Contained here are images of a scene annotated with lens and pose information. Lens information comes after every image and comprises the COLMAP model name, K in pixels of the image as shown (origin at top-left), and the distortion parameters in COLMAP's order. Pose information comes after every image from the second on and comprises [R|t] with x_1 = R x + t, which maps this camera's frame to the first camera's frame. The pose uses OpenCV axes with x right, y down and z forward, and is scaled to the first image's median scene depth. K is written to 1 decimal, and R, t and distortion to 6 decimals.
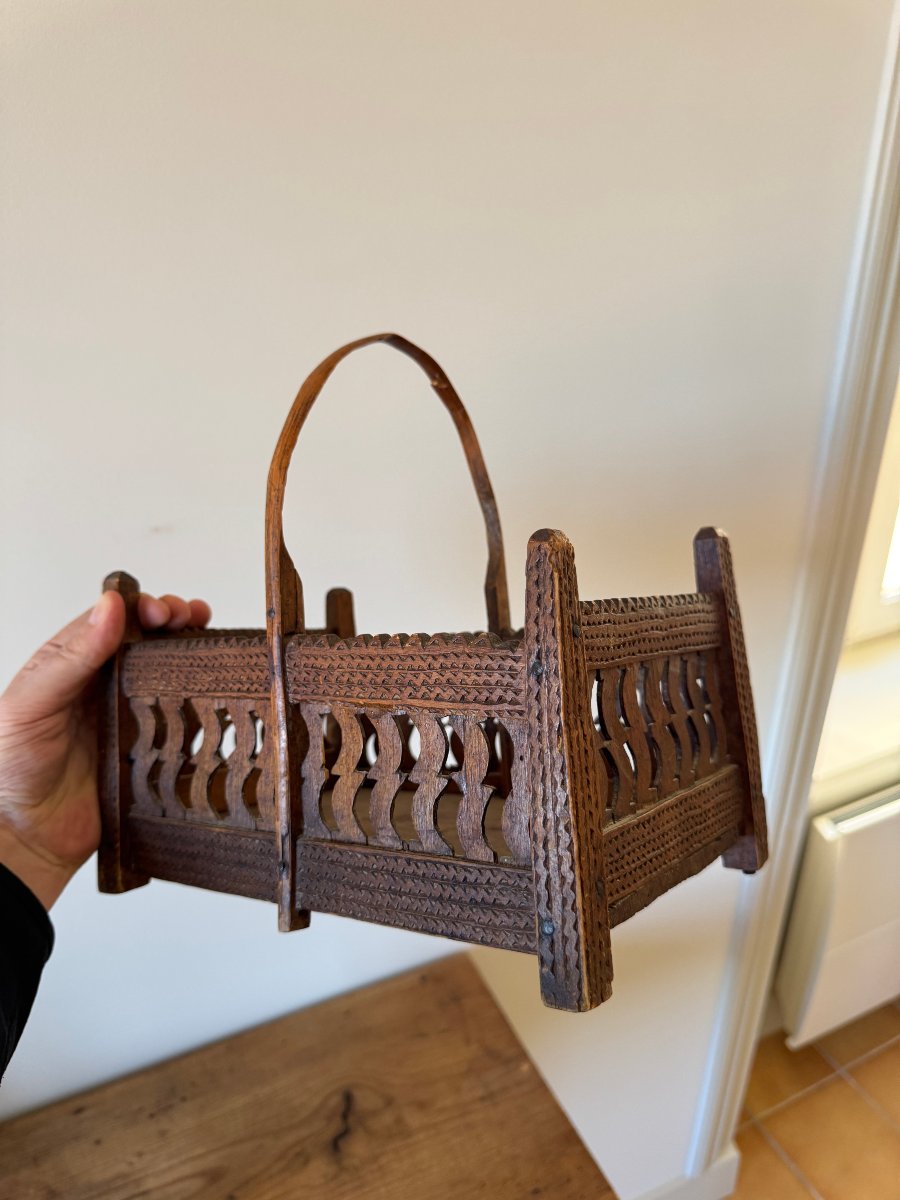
lens RADIAL K [[902.3, 0, 435.3], [0, 902.3, 581.5], [0, 0, 1]] dist [0.006403, -0.006451]
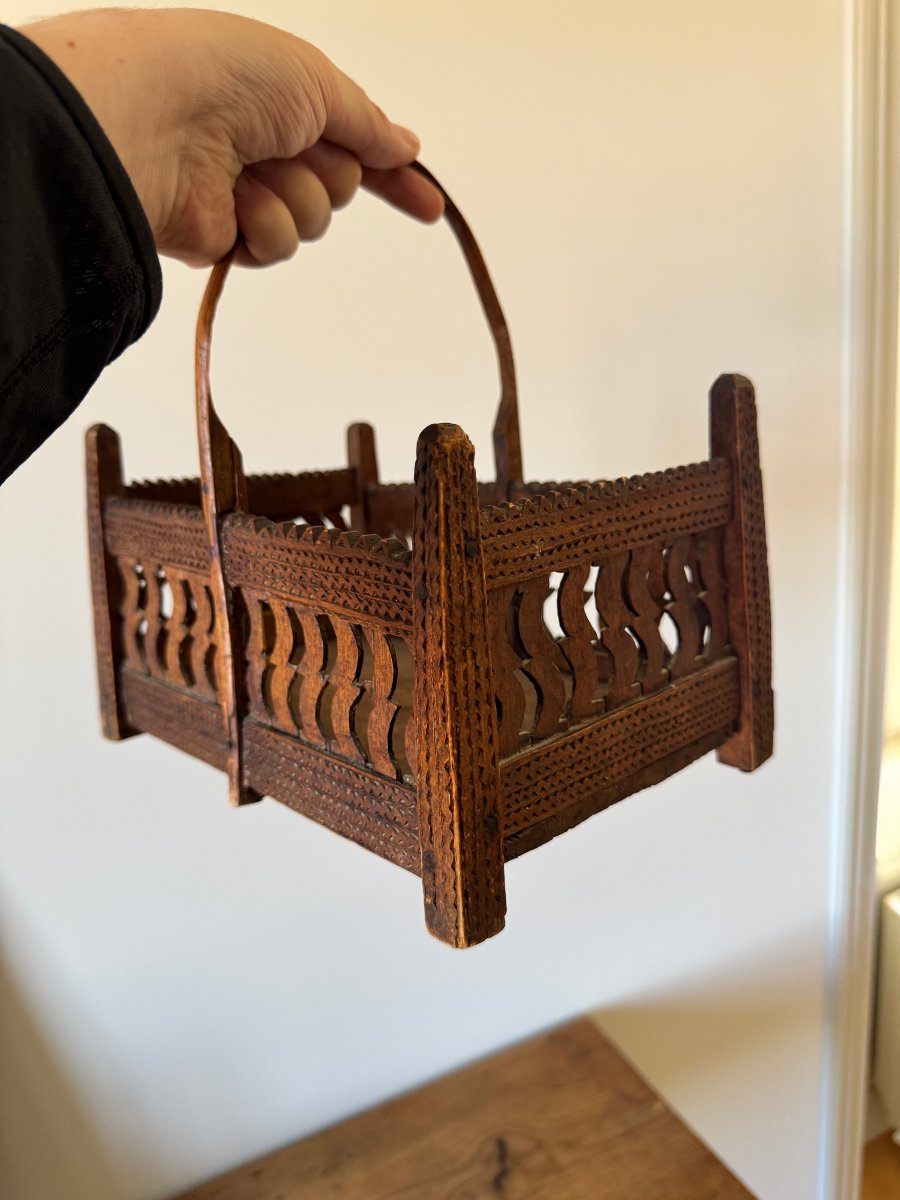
lens RADIAL K [[902.3, 0, 437.1], [0, 902.3, 599.0], [0, 0, 1]] dist [0.006403, -0.006451]
pose [[0.981908, 0.035571, -0.185986, 0.261214], [0.017033, 0.961623, 0.273845, -0.122389], [0.188590, -0.272058, 0.943620, 0.160986]]
